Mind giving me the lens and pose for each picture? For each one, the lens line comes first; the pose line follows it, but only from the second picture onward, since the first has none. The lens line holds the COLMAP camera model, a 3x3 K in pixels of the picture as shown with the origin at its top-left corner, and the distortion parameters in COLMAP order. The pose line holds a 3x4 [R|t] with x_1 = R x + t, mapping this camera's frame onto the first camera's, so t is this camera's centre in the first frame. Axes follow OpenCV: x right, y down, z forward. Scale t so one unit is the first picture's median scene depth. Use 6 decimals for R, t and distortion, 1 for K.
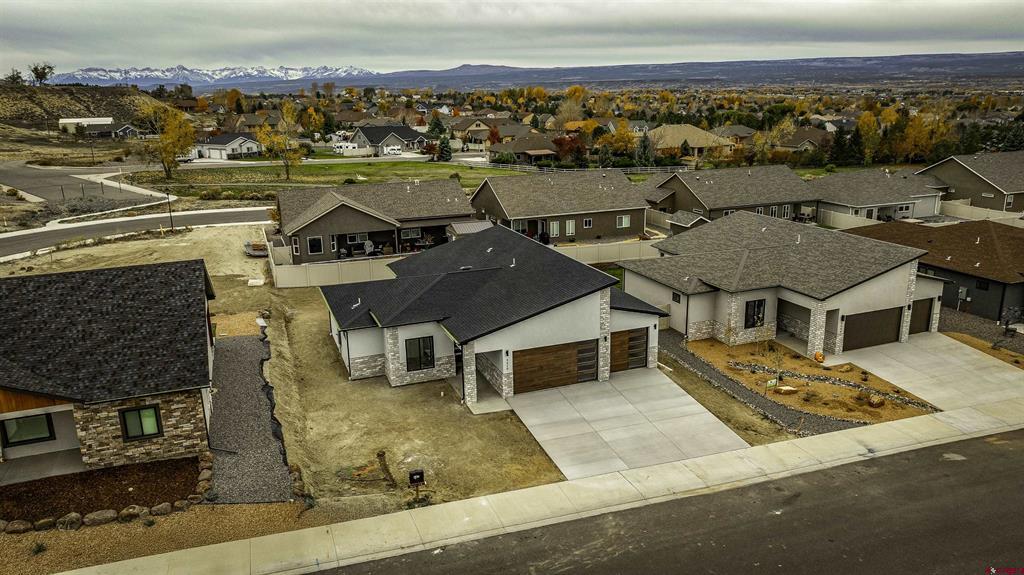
lens RADIAL K [[730.3, 0, 512.5], [0, 730.3, 283.0], [0, 0, 1]] dist [-0.029306, 0.026341]
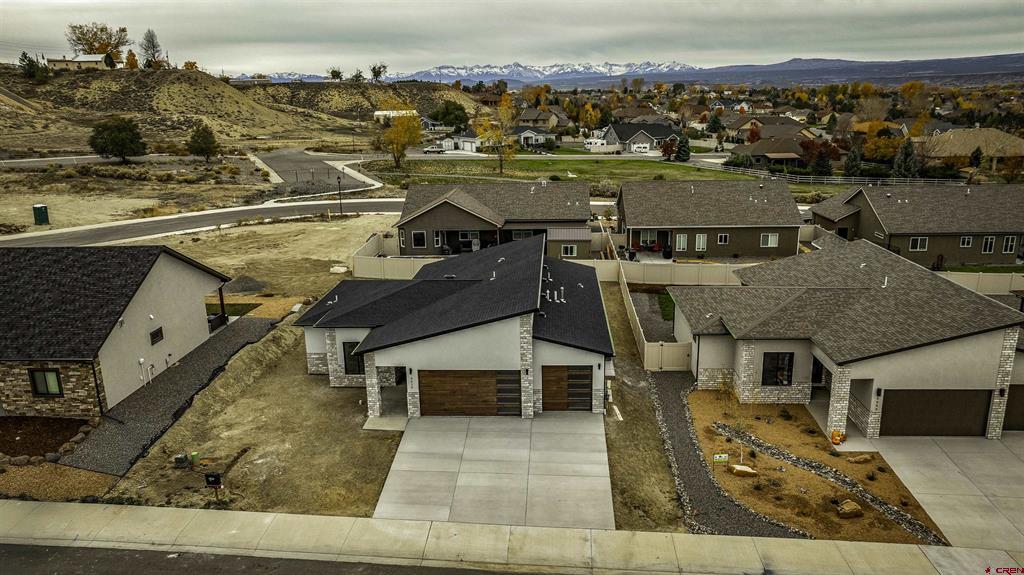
lens RADIAL K [[730.3, 0, 511.1], [0, 730.3, 286.8], [0, 0, 1]] dist [-0.029306, 0.026341]
pose [[0.912319, 0.105673, -0.395610, 0.431220], [-0.101433, 0.994338, 0.031686, -0.050472], [0.396719, 0.011220, 0.917872, 0.167319]]
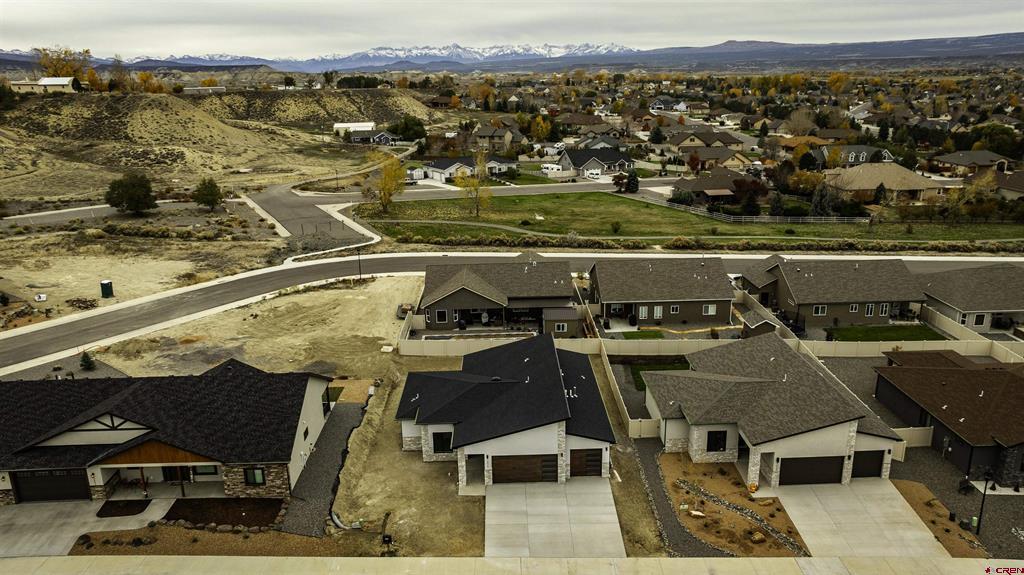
lens RADIAL K [[730.3, 0, 511.2], [0, 730.3, 289.2], [0, 0, 1]] dist [-0.029306, 0.026341]
pose [[0.942124, 0.095674, -0.321324, 0.436273], [-0.083373, 0.995168, 0.051861, -0.292661], [0.324733, -0.022070, 0.945548, -0.337229]]
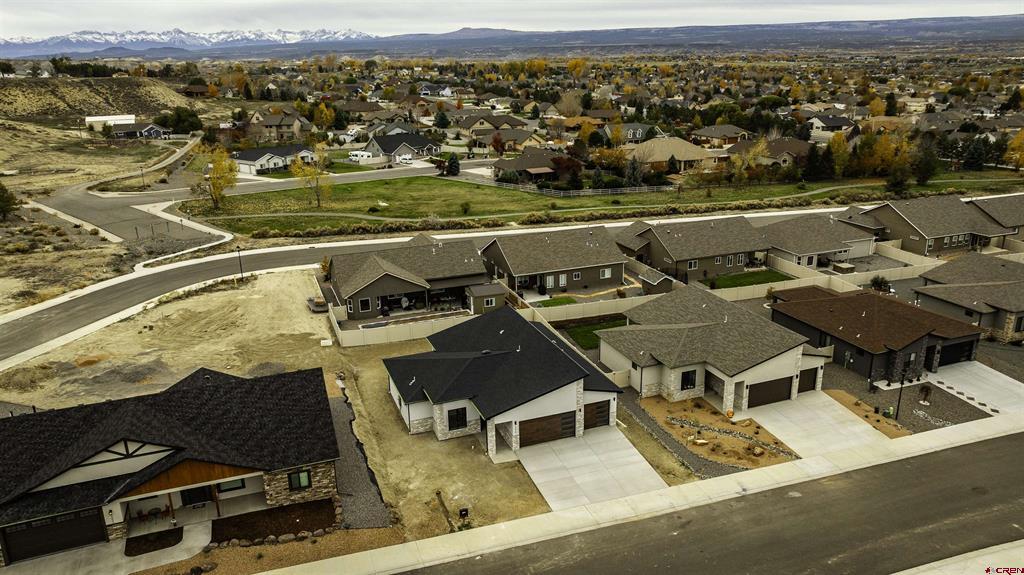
lens RADIAL K [[730.3, 0, 512.5], [0, 730.3, 285.9], [0, 0, 1]] dist [-0.029306, 0.026341]
pose [[0.999999, 0.001341, -0.000842, -0.011709], [-0.001296, 0.998723, 0.050503, -0.246390], [0.000908, -0.050502, 0.998724, -0.476754]]
